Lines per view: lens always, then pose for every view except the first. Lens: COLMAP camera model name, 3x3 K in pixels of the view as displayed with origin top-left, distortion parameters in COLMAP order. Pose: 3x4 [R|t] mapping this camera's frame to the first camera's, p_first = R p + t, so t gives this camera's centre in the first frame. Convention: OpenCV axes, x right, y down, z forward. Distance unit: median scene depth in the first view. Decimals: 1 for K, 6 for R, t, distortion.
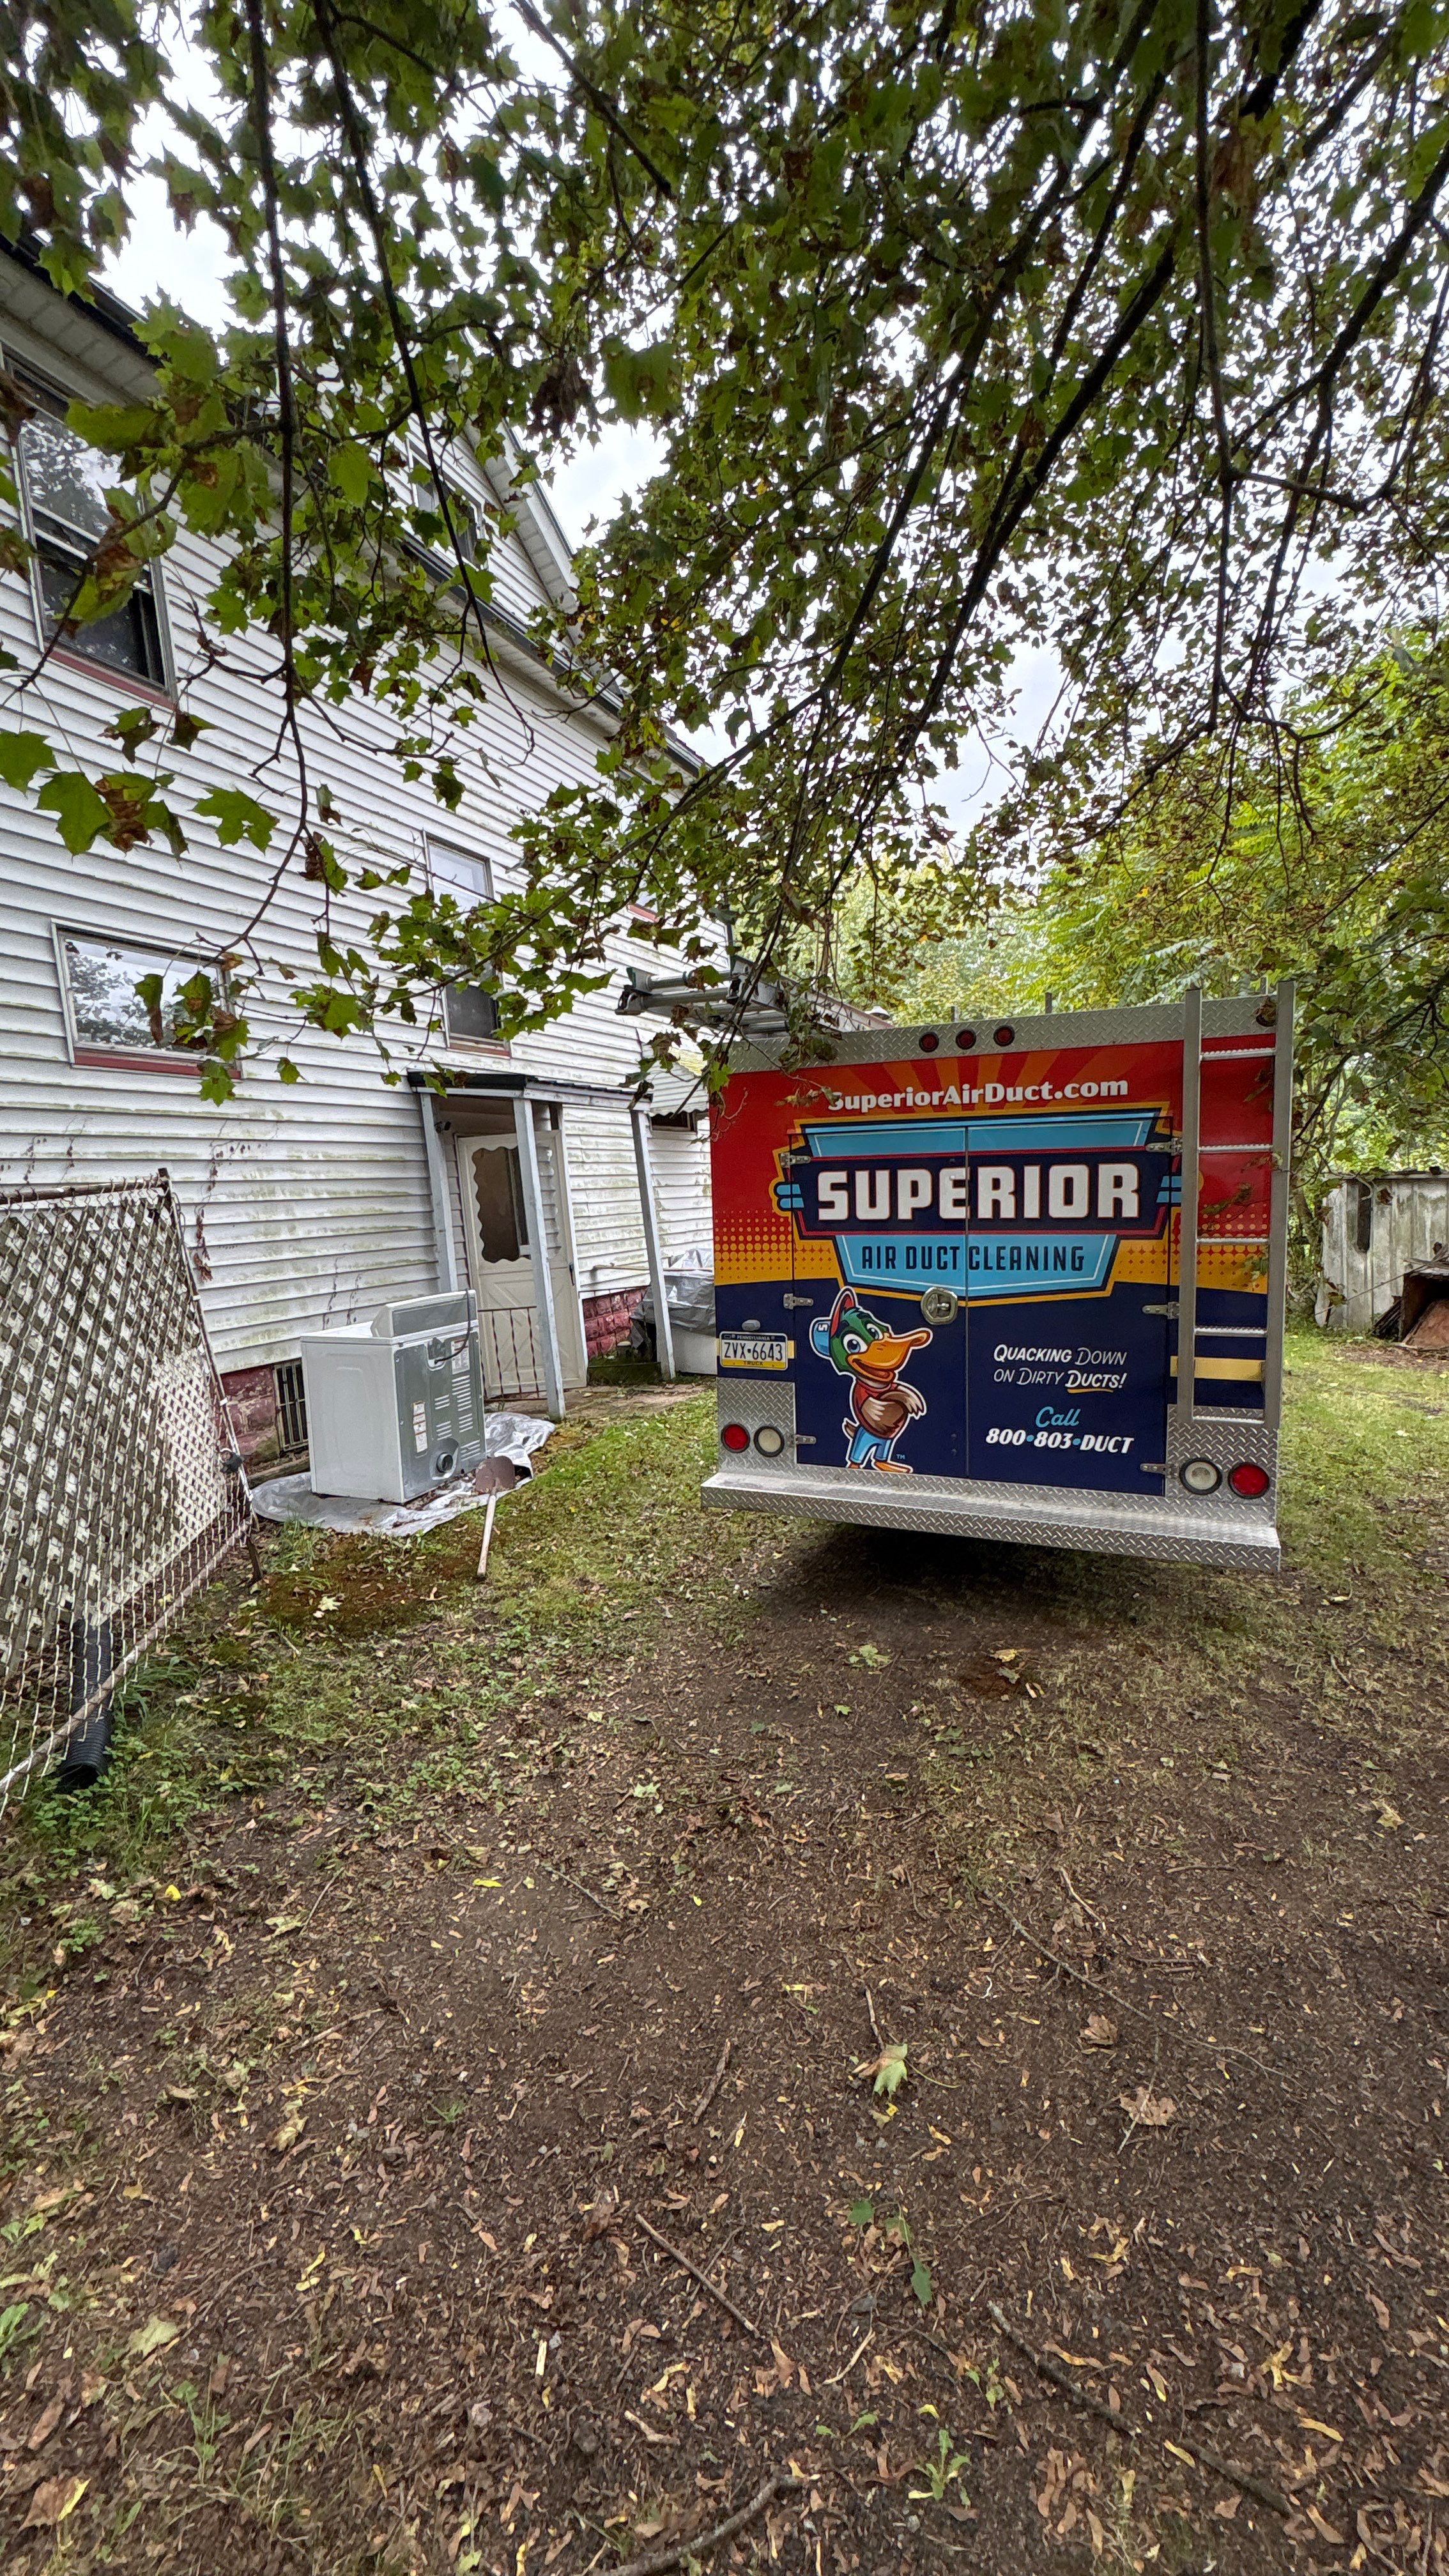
lens RADIAL K [[1000.2, 0, 703.0], [0, 1000.2, 1287.3], [0, 0, 1]] dist [0.010394, -0.000885]
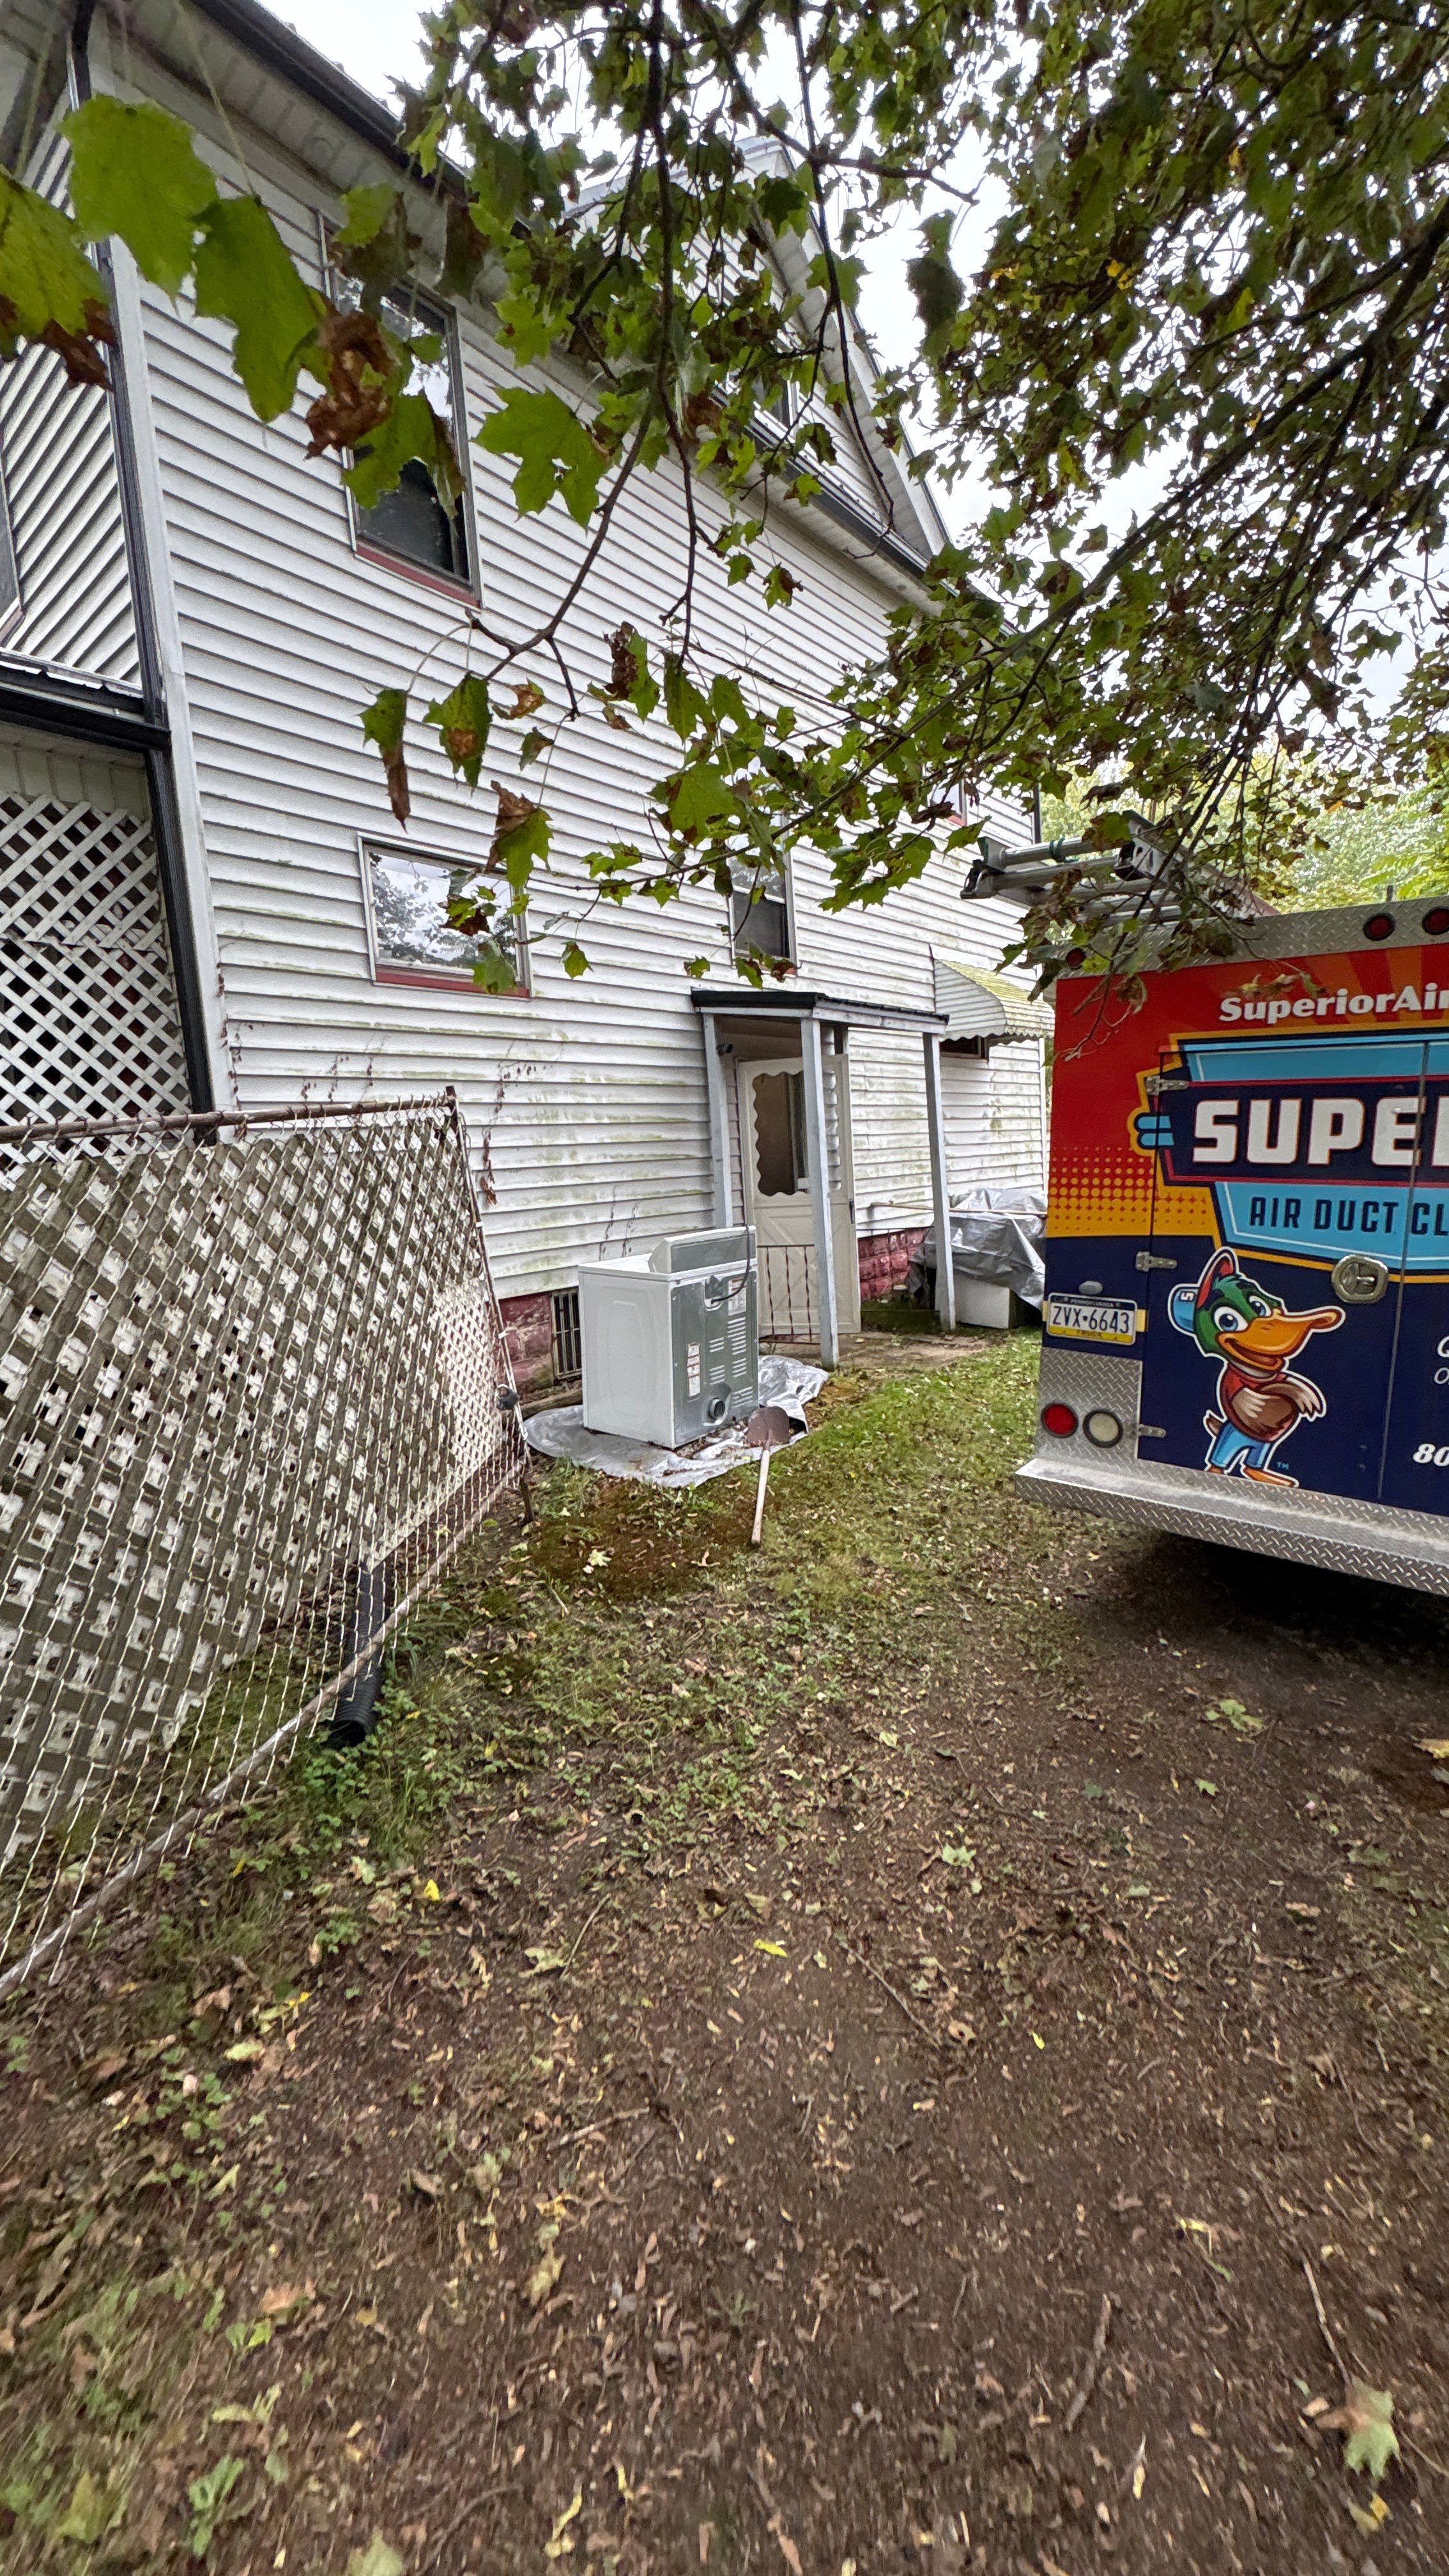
lens RADIAL K [[1000.2, 0, 718.0], [0, 1000.2, 1301.3], [0, 0, 1]] dist [0.010394, -0.000885]
pose [[0.969866, 0.063322, -0.235265, -0.066562], [-0.044357, 0.995389, 0.085051, -0.009481], [0.239566, -0.072053, 0.968203, 0.152731]]
